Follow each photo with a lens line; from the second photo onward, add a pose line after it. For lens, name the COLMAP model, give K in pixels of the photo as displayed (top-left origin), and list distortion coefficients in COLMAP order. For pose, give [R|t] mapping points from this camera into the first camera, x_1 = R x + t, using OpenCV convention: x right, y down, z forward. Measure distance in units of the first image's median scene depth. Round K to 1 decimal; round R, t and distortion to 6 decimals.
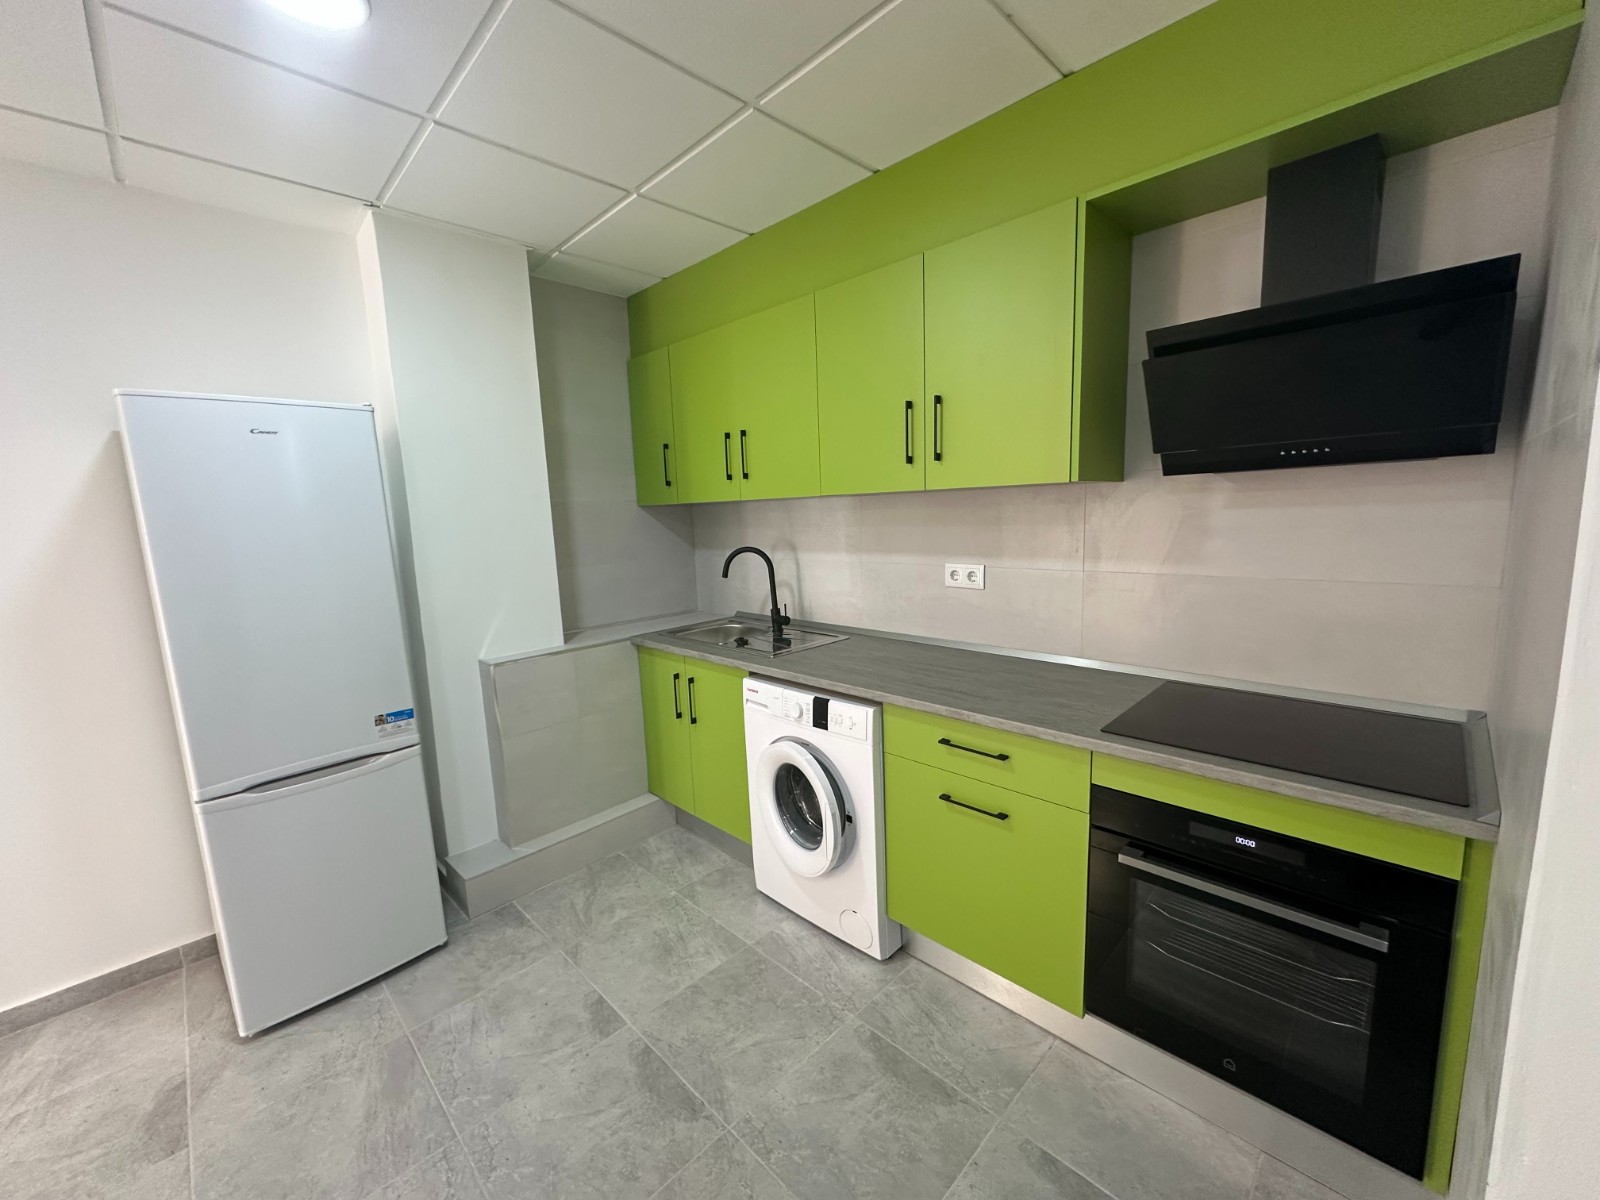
lens RADIAL K [[635.1, 0, 800.0], [0, 635.1, 600.0], [0, 0, 1]] dist [-0.002045, -0.000249]
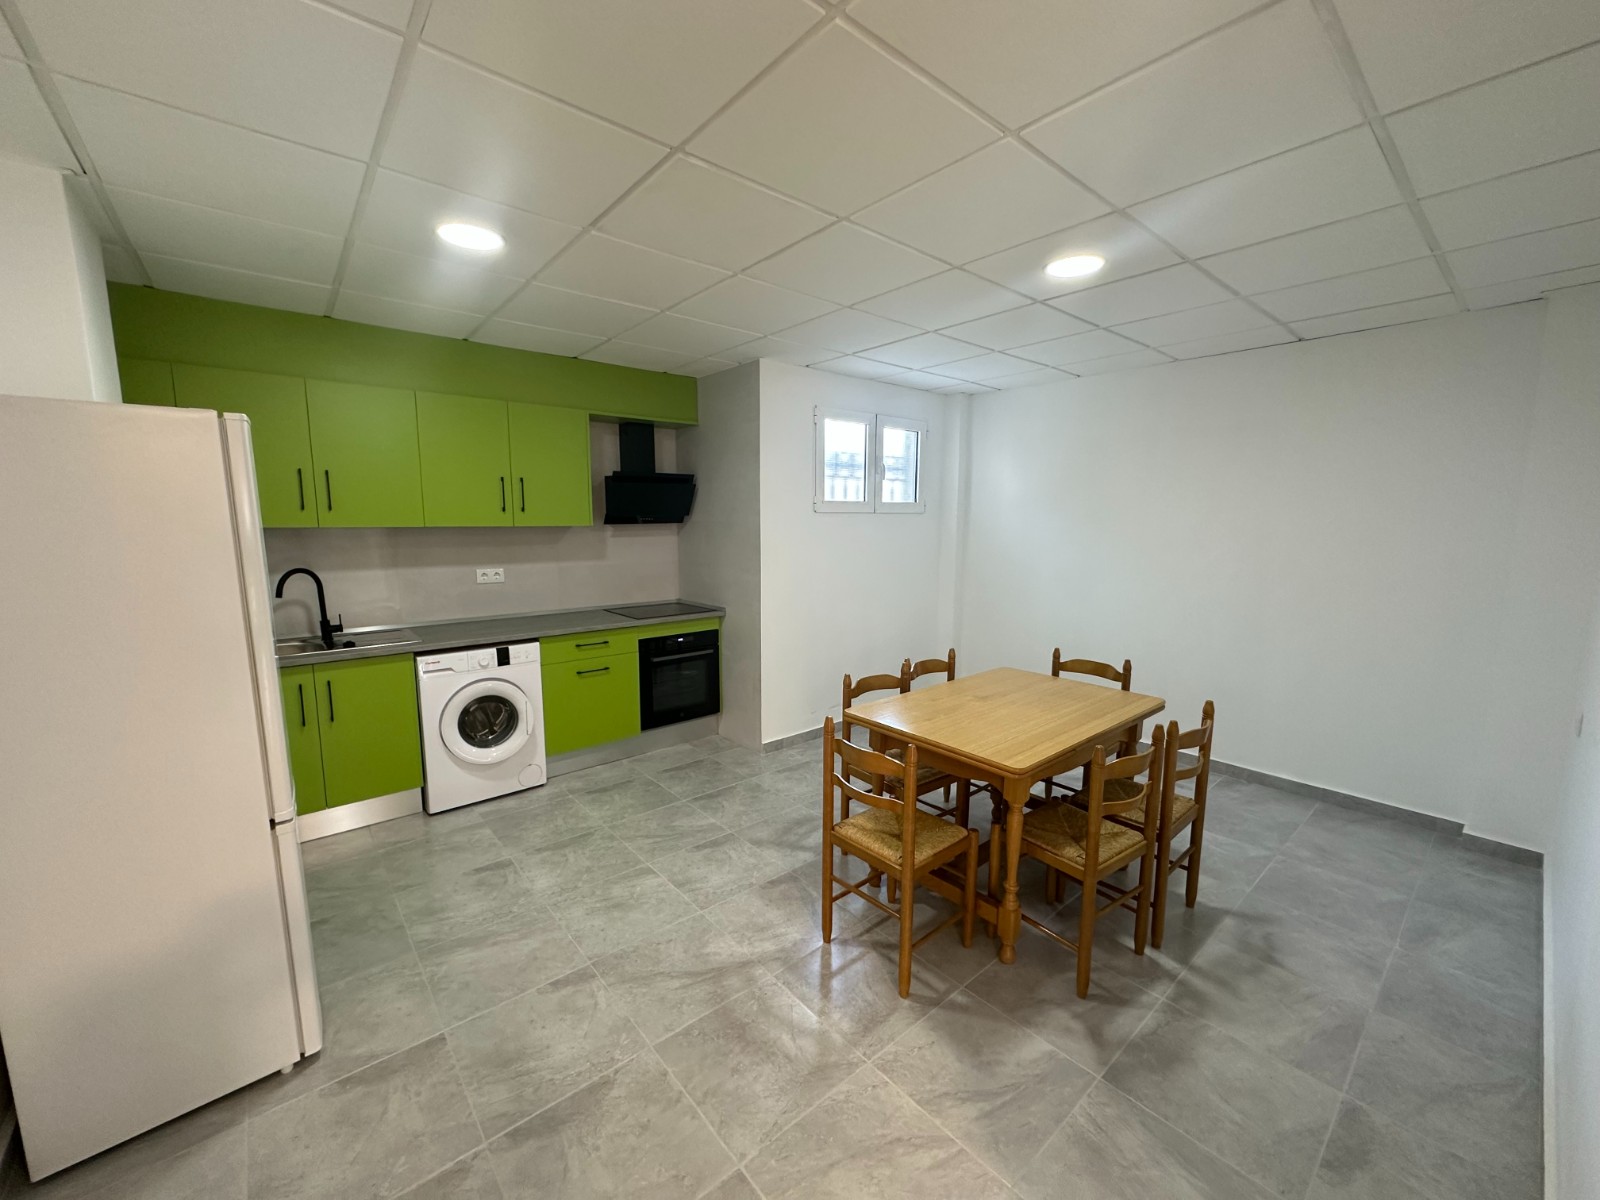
lens RADIAL K [[635.1, 0, 800.0], [0, 635.1, 600.0], [0, 0, 1]] dist [-0.002045, -0.000249]
pose [[0.072863, -0.089494, 0.993319, -1.388334], [0.133950, 0.987820, 0.079173, 0.001829], [-0.988306, 0.127287, 0.083963, 0.050867]]
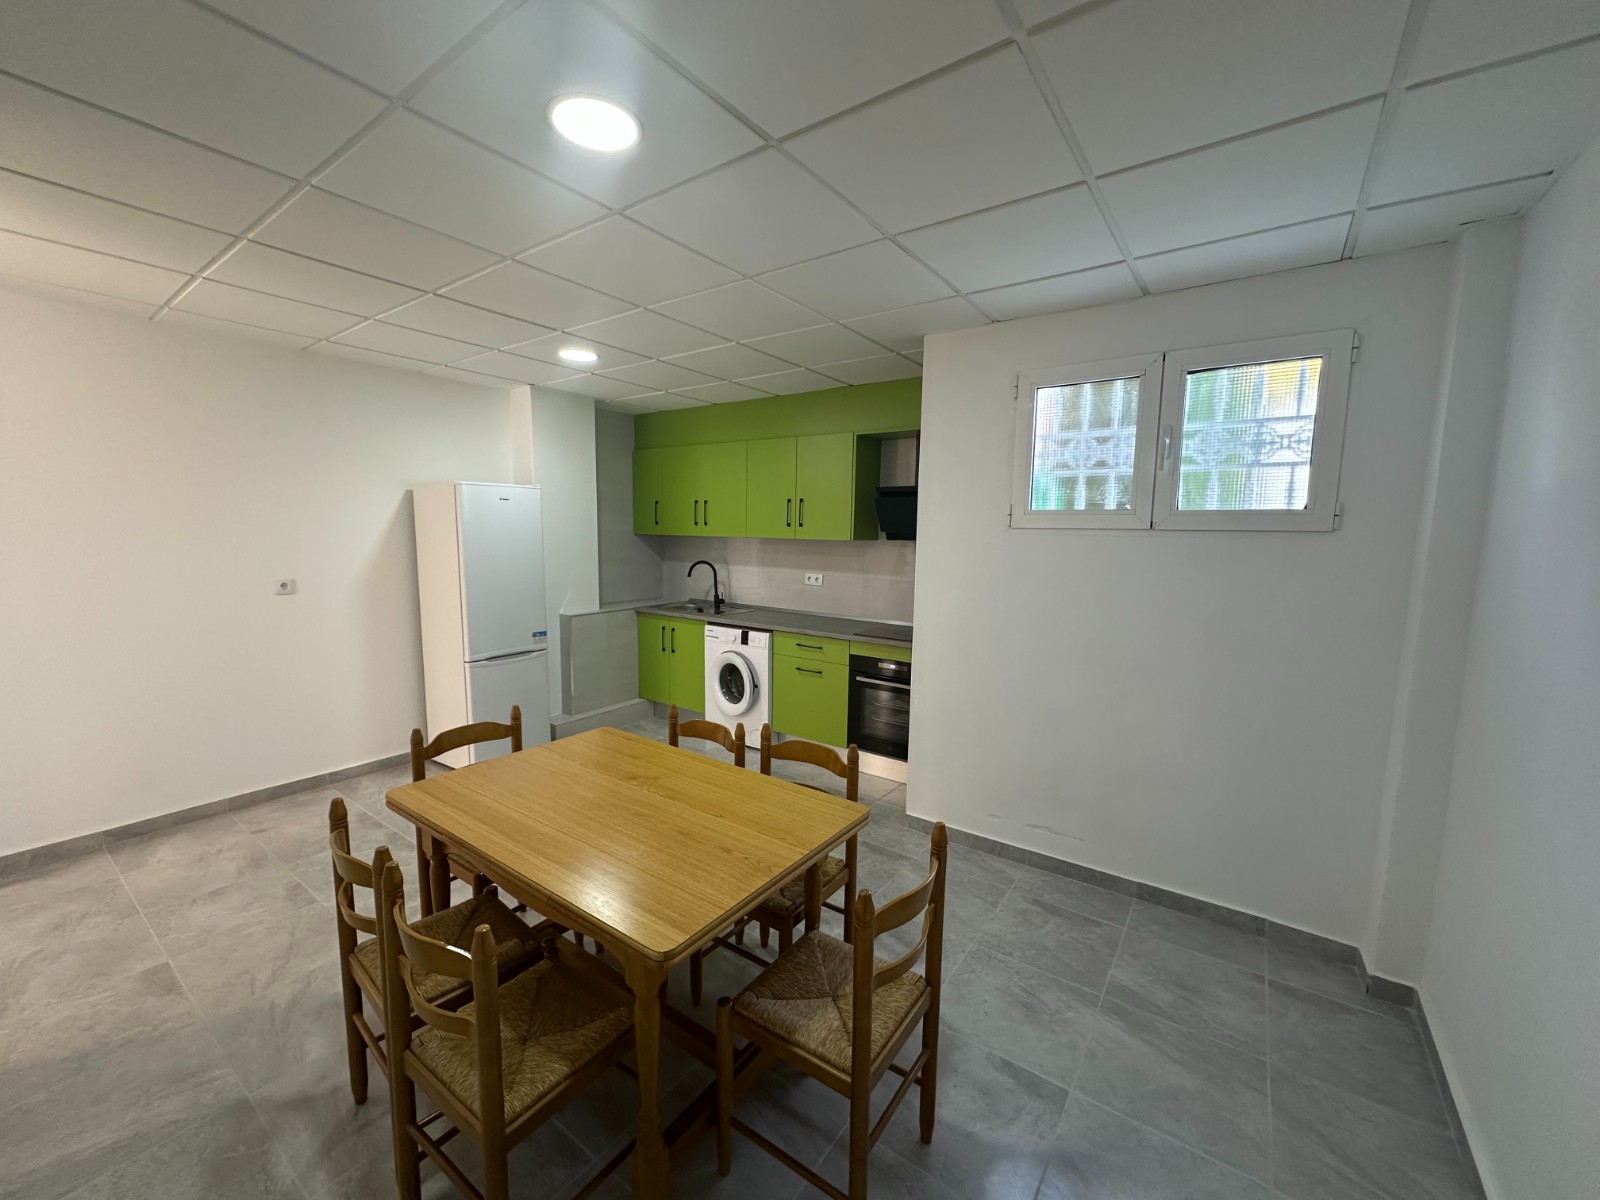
lens RADIAL K [[635.1, 0, 800.0], [0, 635.1, 600.0], [0, 0, 1]] dist [-0.002045, -0.000249]
pose [[0.984874, 0.036411, 0.169404, -0.137646], [-0.030909, 0.998909, -0.035006, 0.105072], [-0.170494, 0.029240, 0.984925, -1.051135]]
